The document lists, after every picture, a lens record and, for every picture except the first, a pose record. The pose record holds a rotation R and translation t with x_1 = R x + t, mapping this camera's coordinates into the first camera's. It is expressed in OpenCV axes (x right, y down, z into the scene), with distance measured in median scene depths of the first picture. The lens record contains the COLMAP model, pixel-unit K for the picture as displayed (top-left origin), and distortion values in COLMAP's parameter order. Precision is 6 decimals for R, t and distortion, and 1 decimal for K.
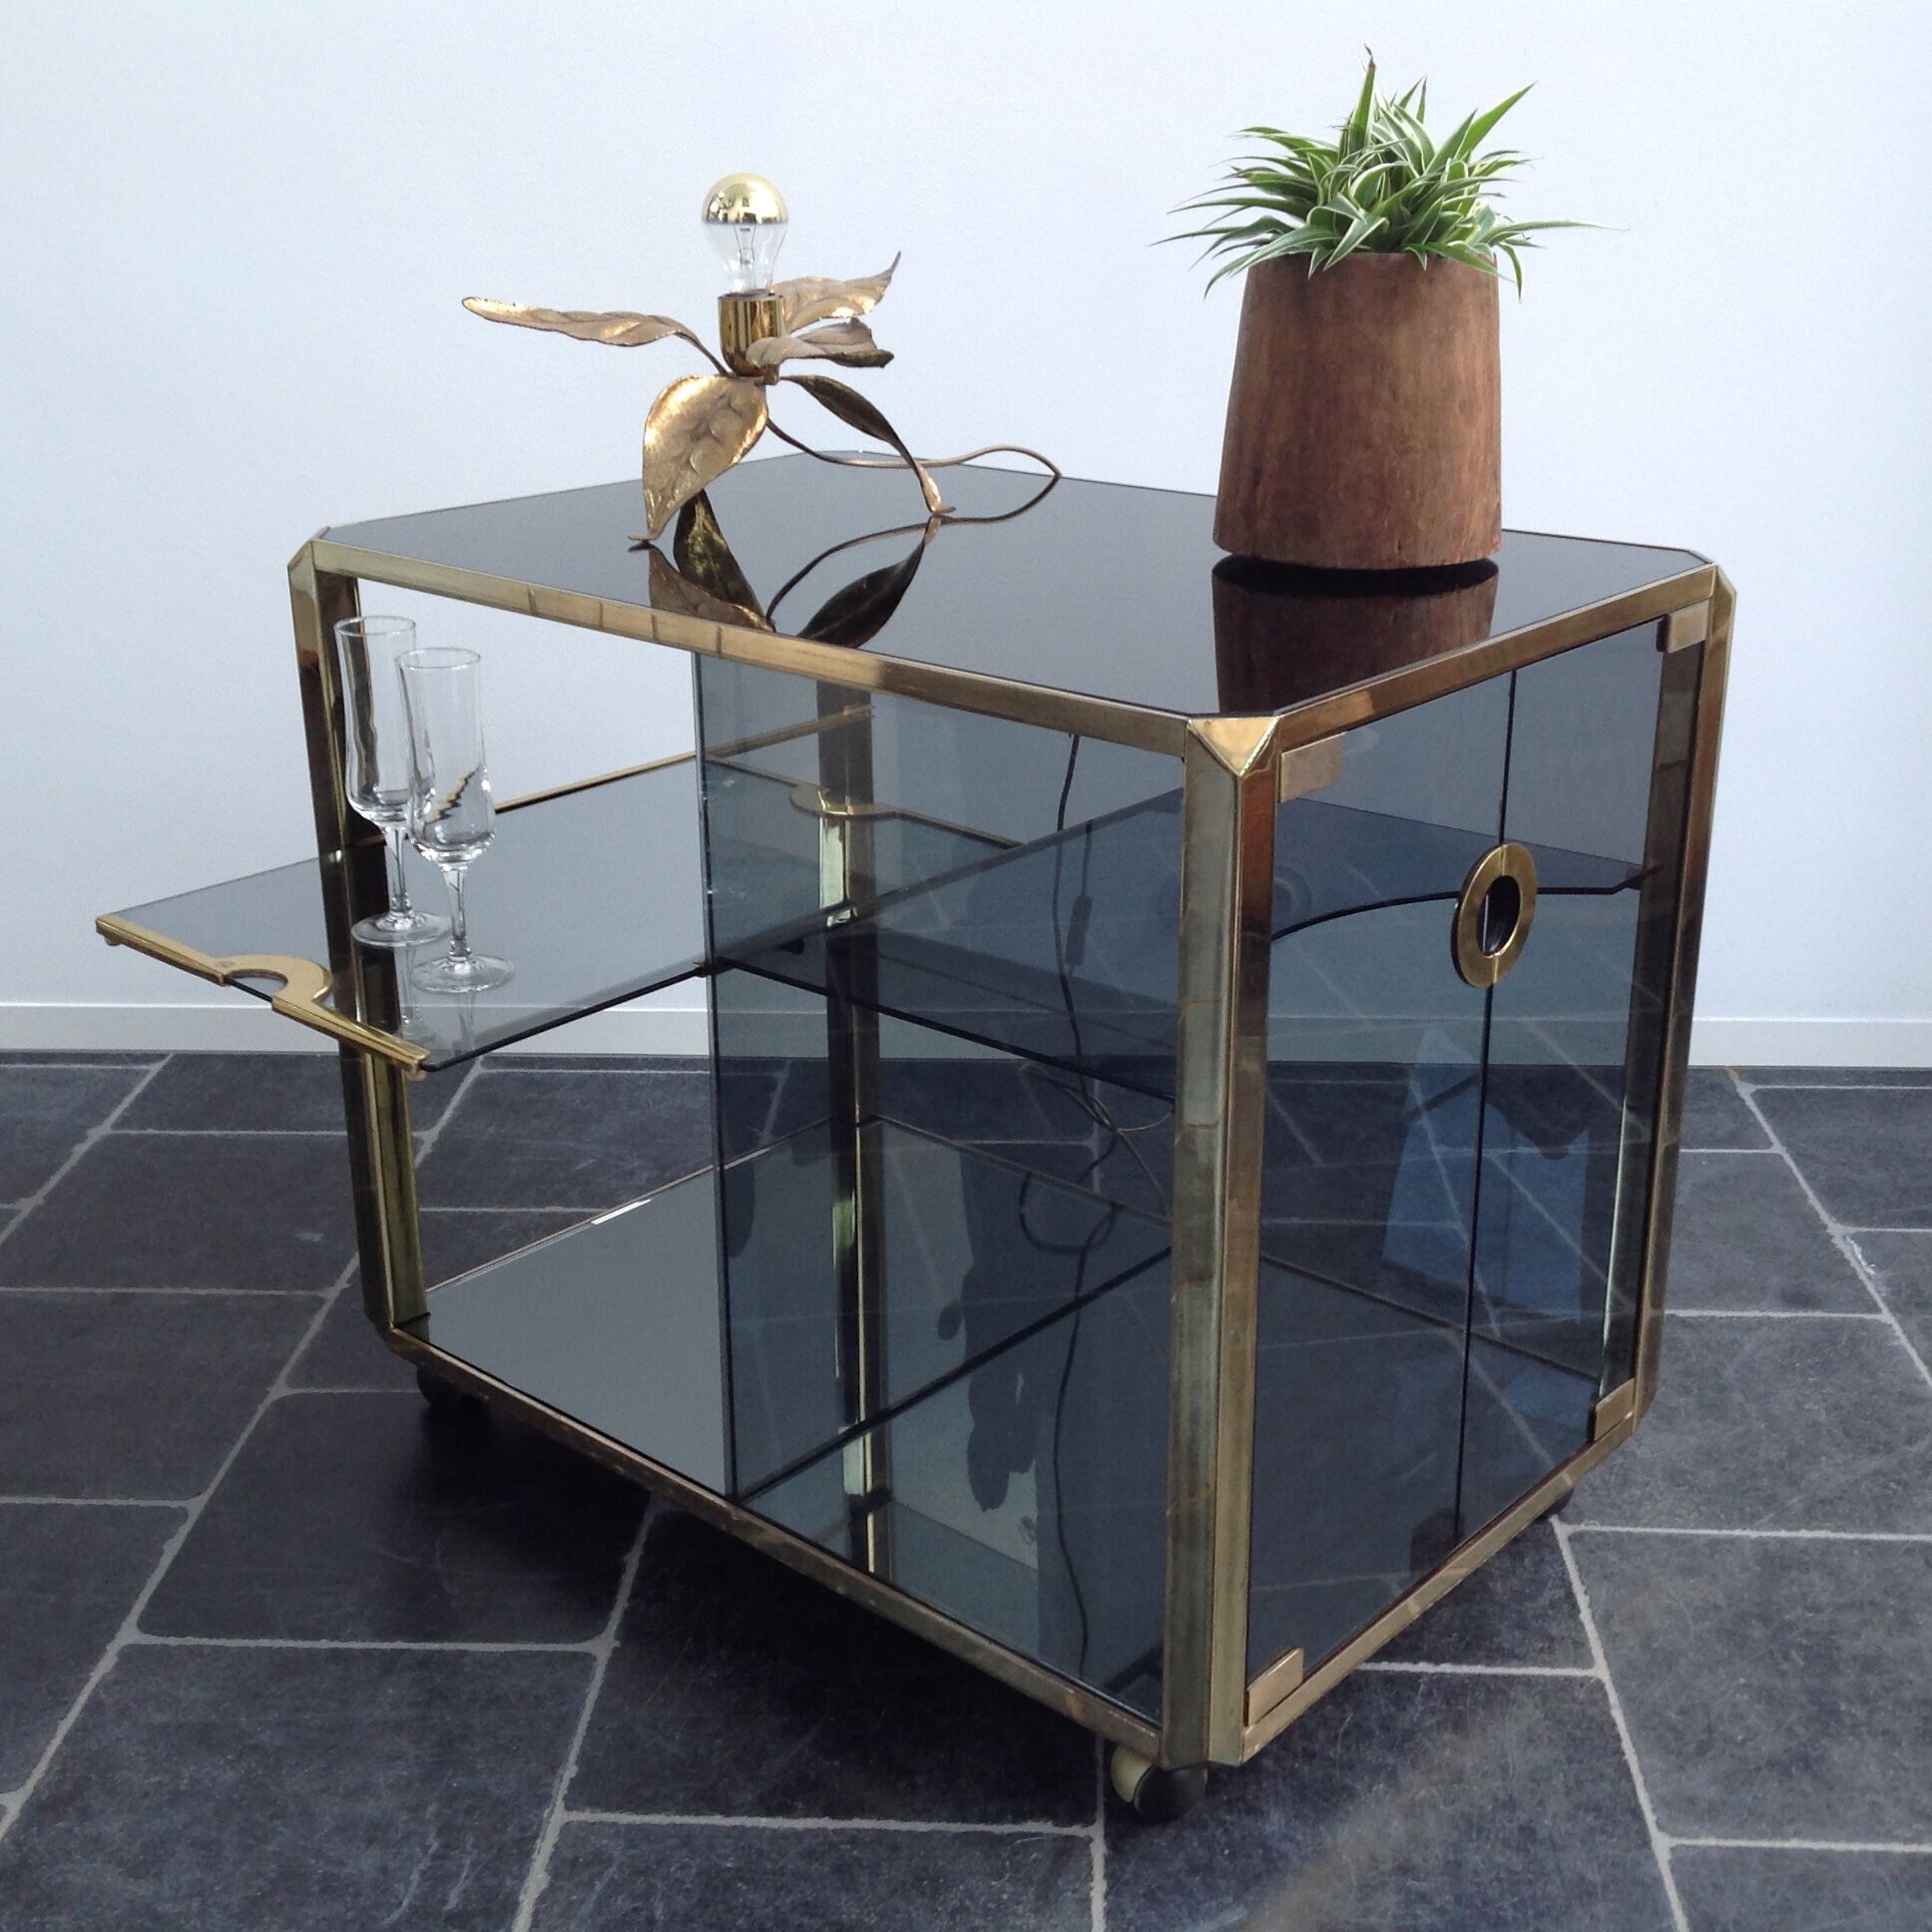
lens RADIAL K [[2426.0, 0, 967.6], [0, 2426.0, 976.2], [0, 0, 1]] dist [0.158263, -0.378962]
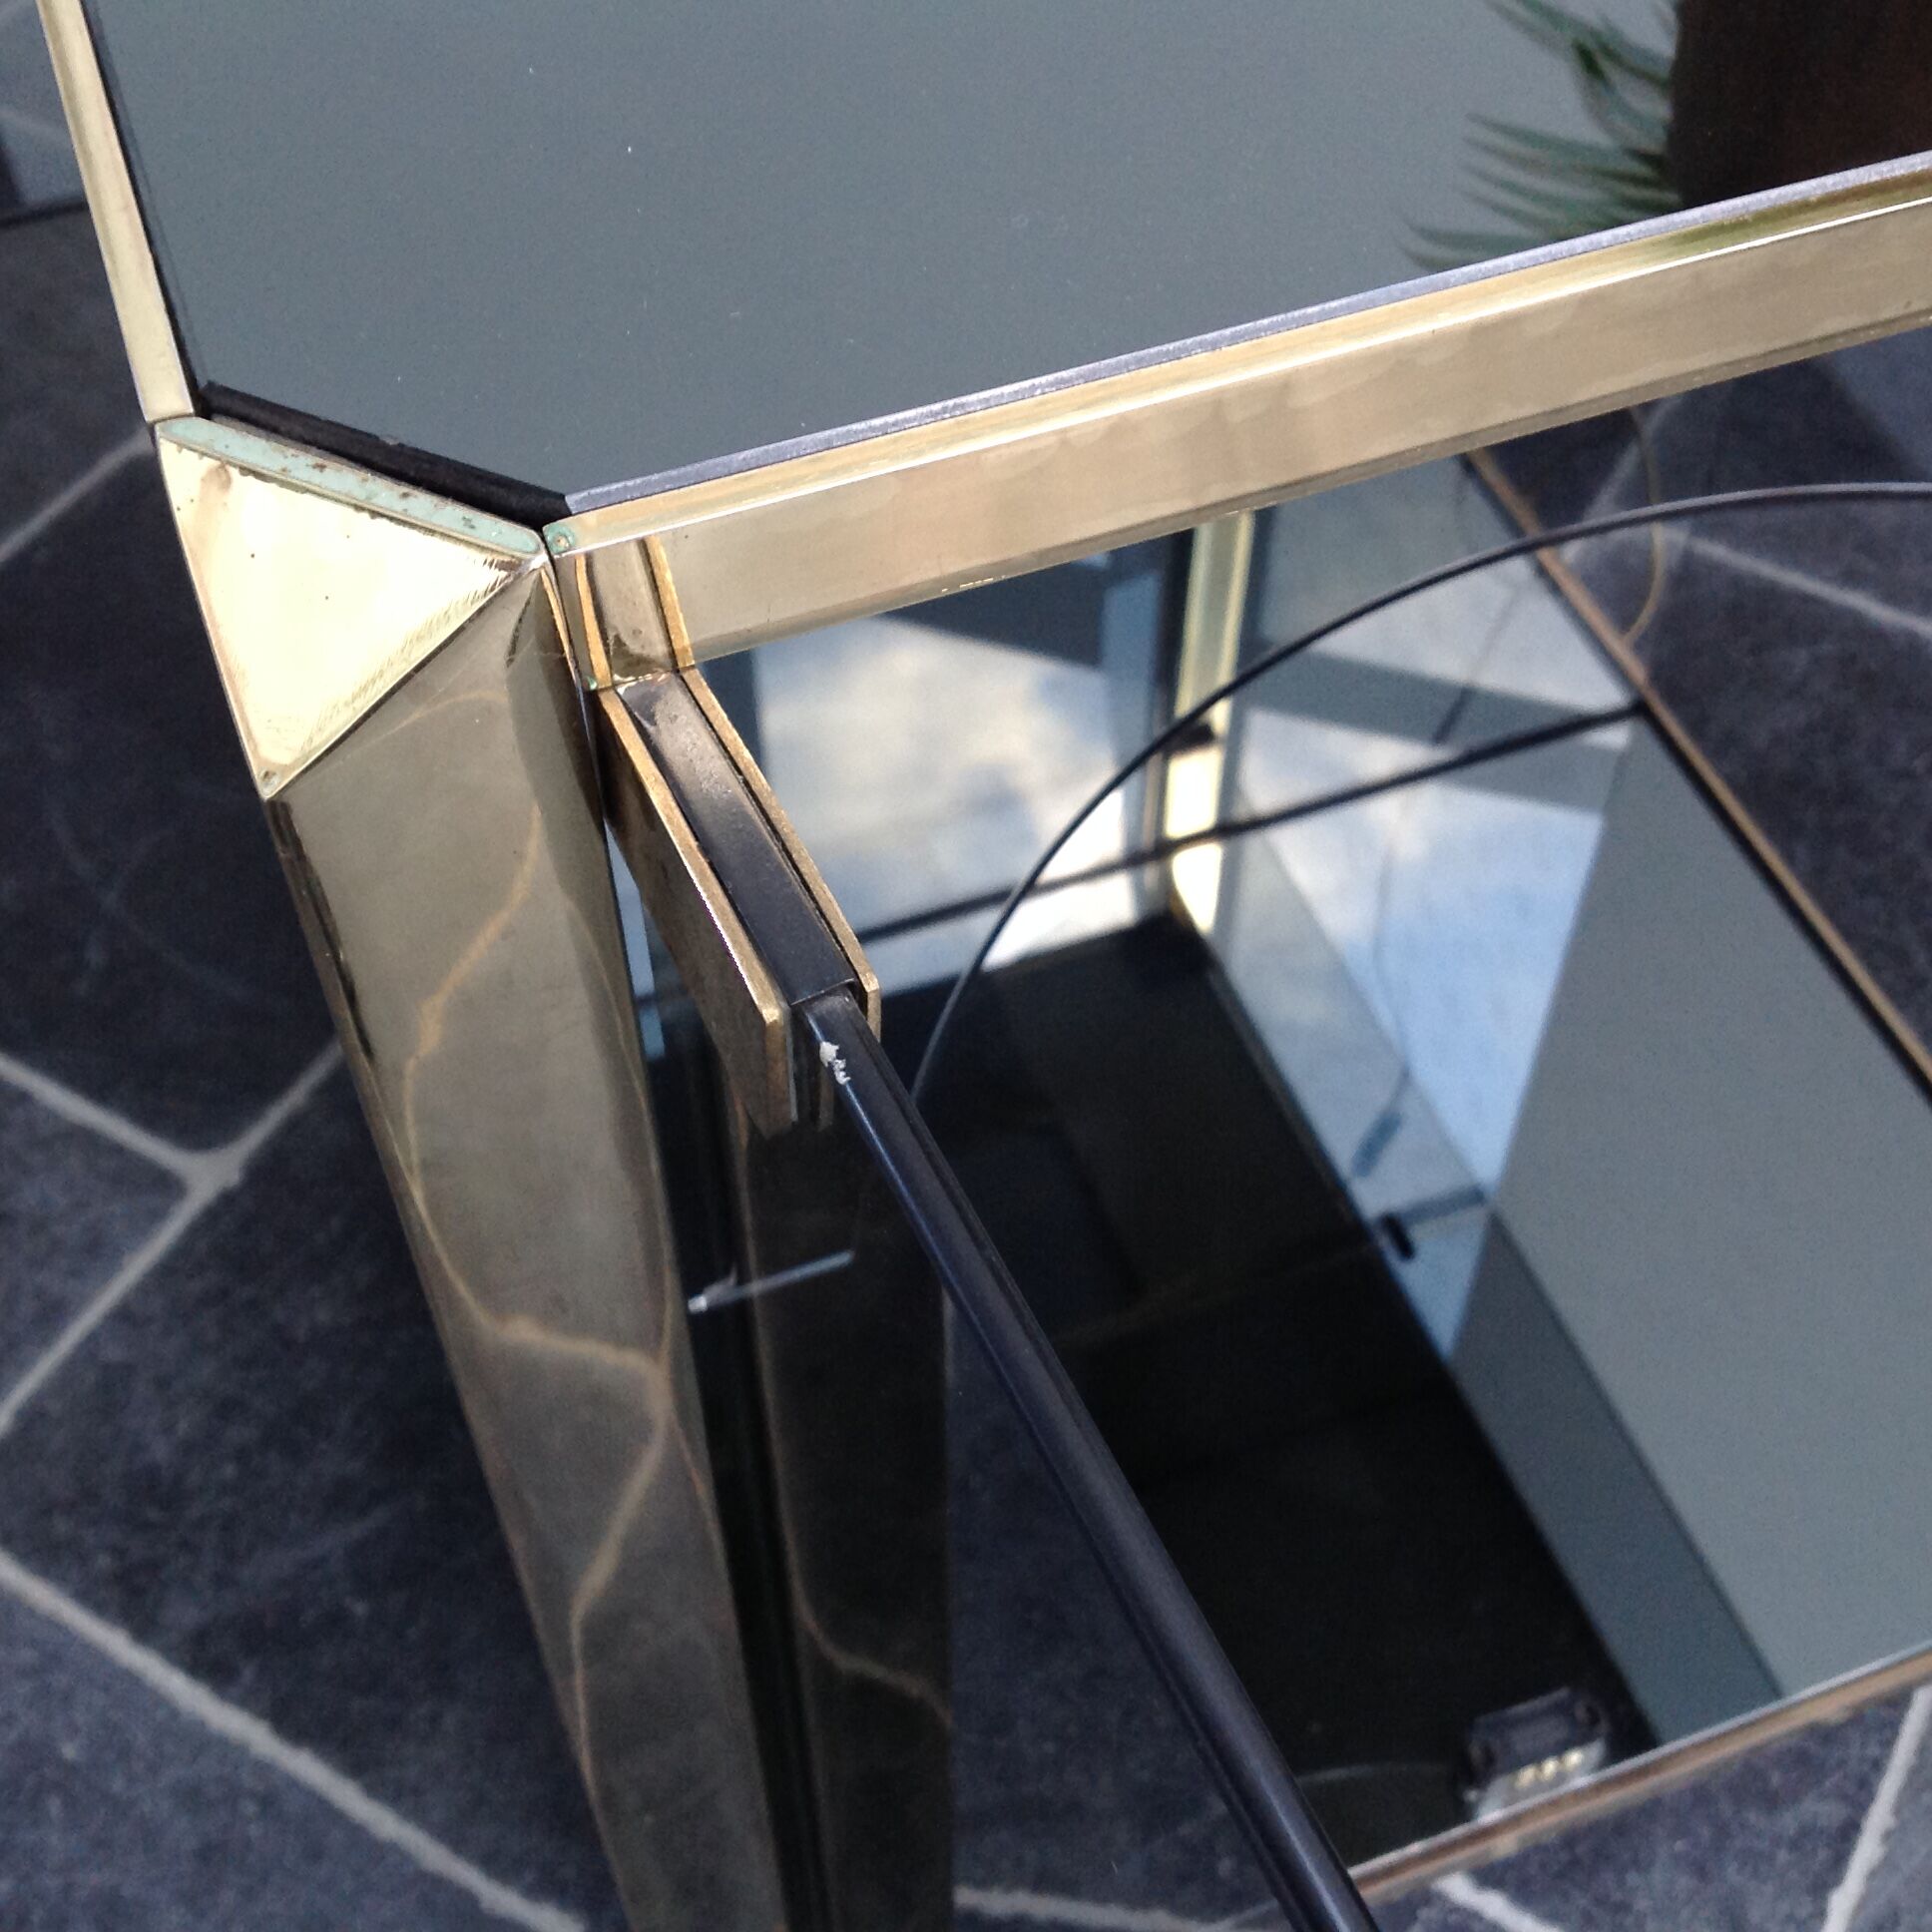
lens RADIAL K [[2522.3, 0, 970.7], [0, 2522.3, 967.9], [0, 0, 1]] dist [0.083337, -0.253643]
pose [[0.884366, 0.376718, -0.275645, 0.180893], [-0.169986, 0.809864, 0.561450, -0.160098], [0.434743, -0.449671, 0.780253, 0.666092]]
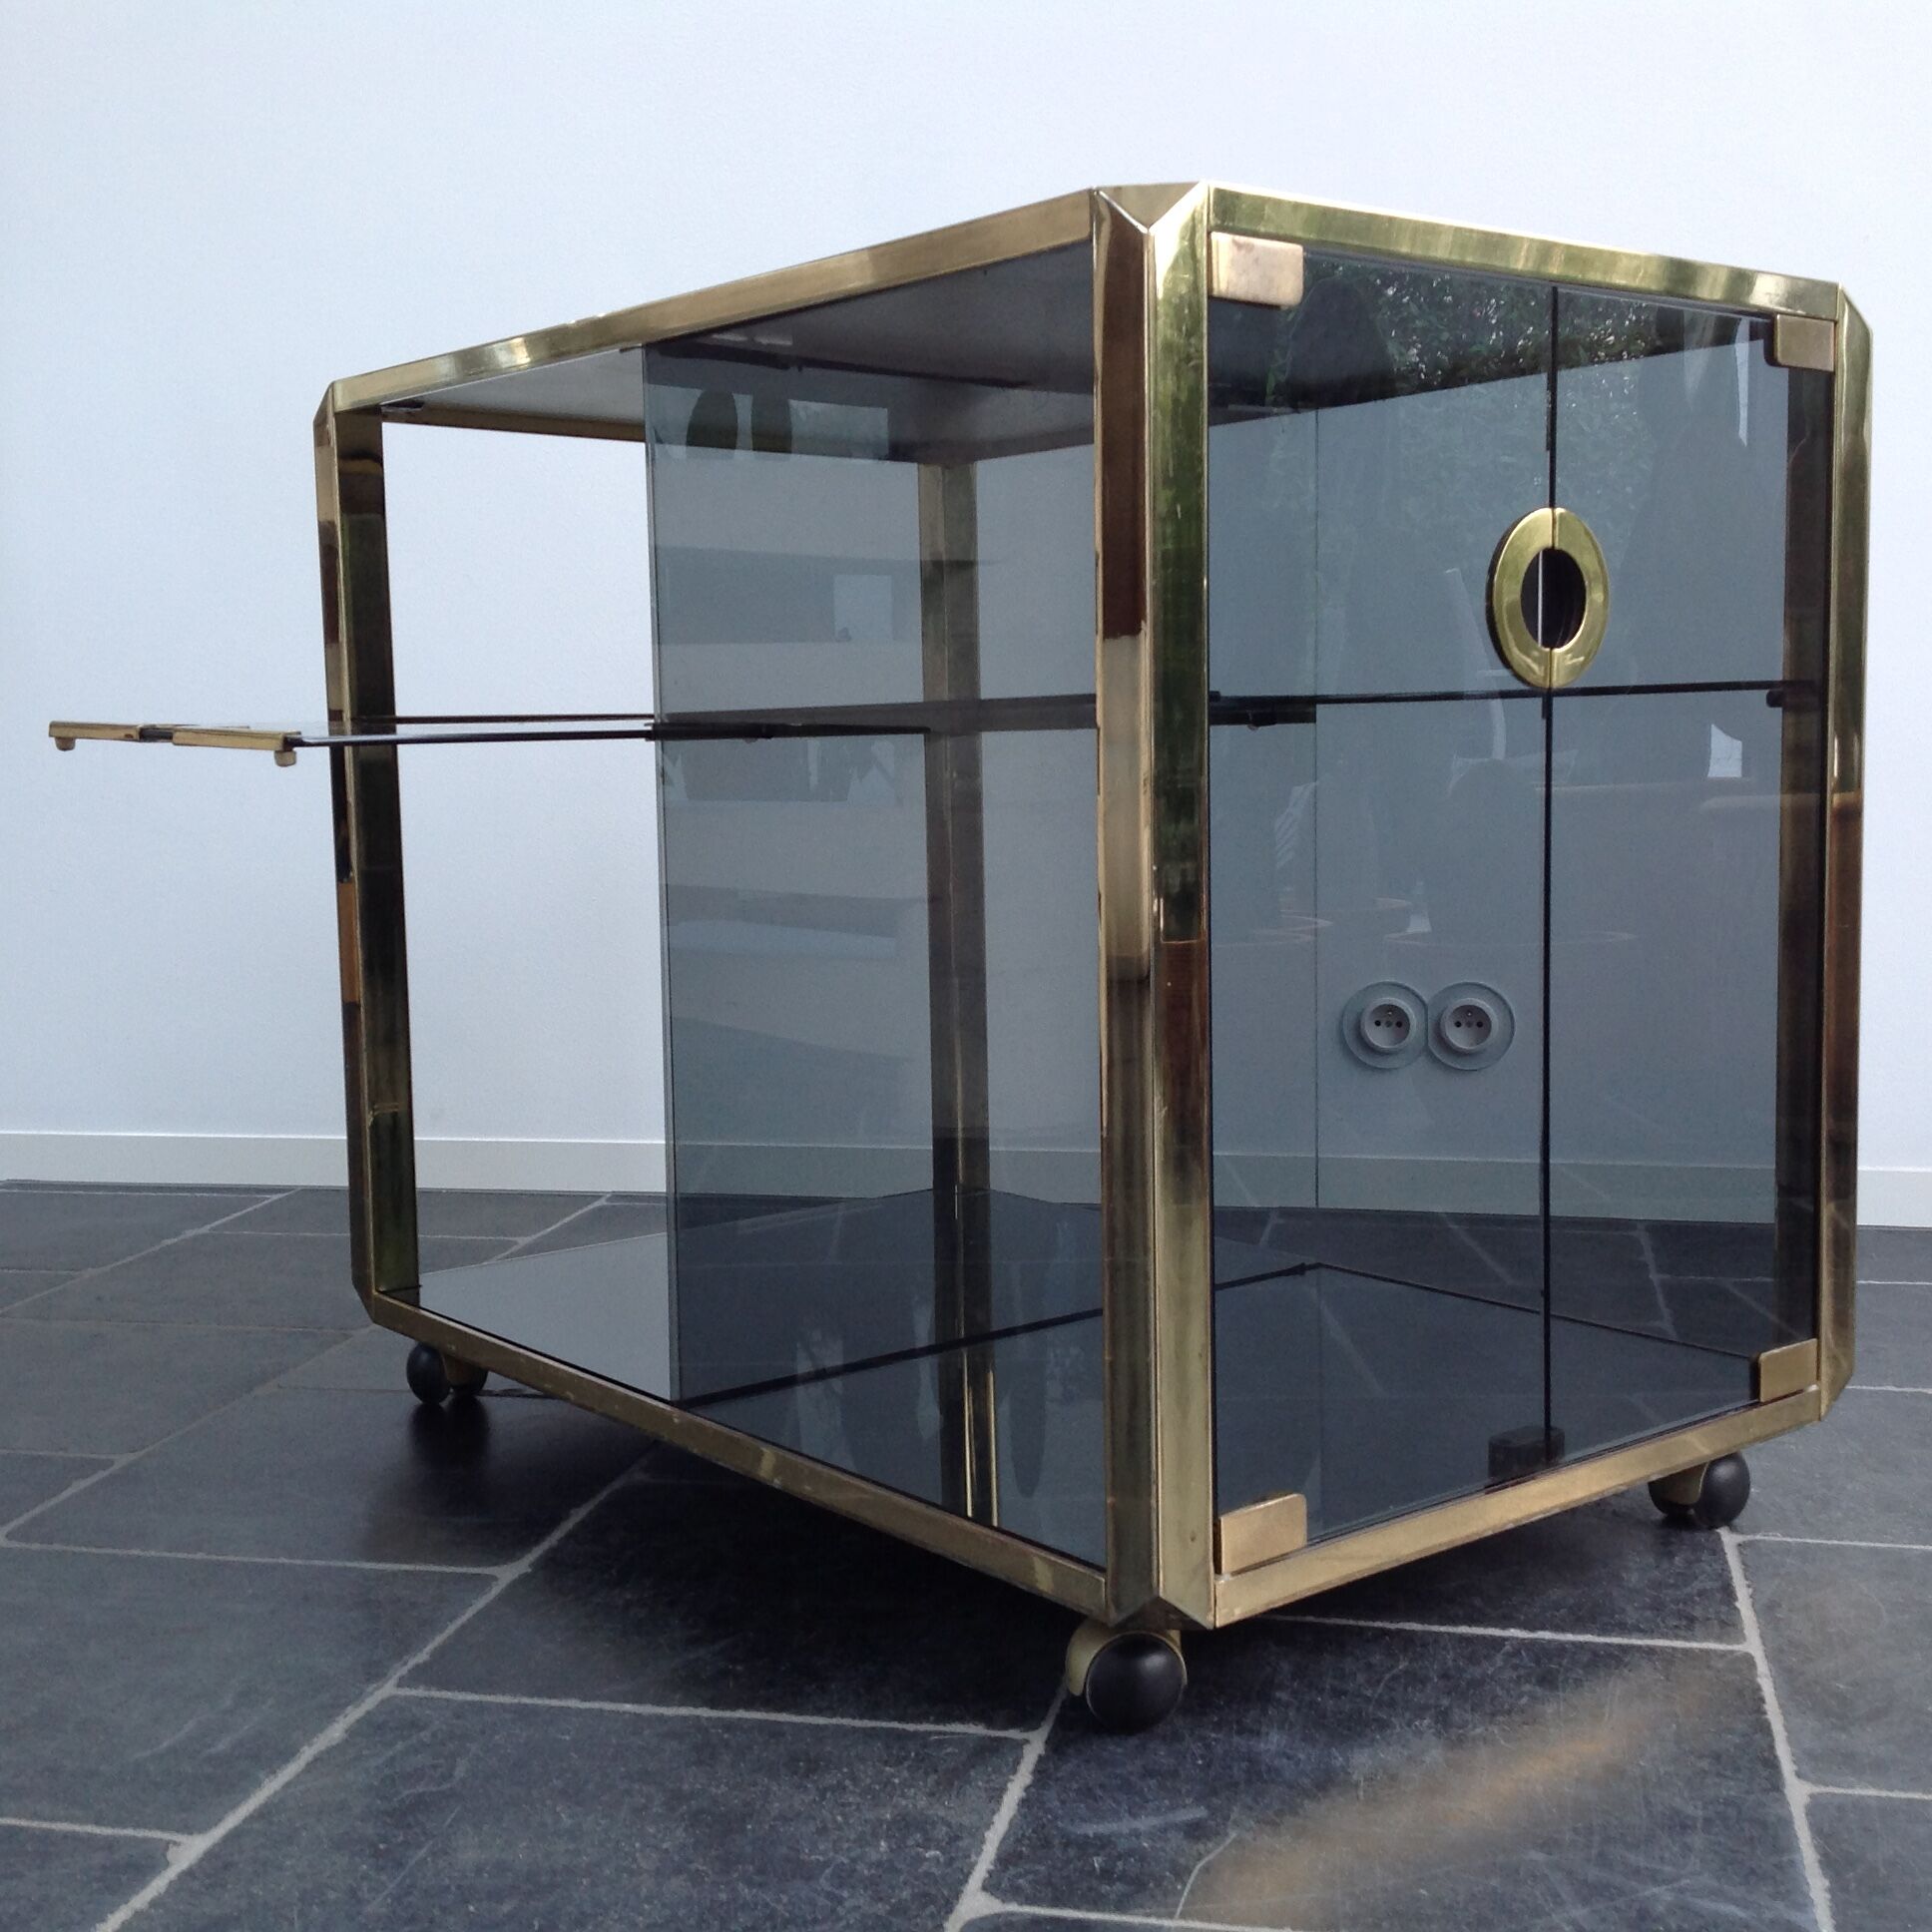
lens RADIAL K [[2426.0, 0, 967.6], [0, 2426.0, 976.2], [0, 0, 1]] dist [0.158263, -0.378962]
pose [[0.986502, 0.008078, -0.163552, 0.148705], [-0.048148, 0.968942, -0.242556, 0.292699], [0.156513, 0.247157, 0.956252, 0.193653]]
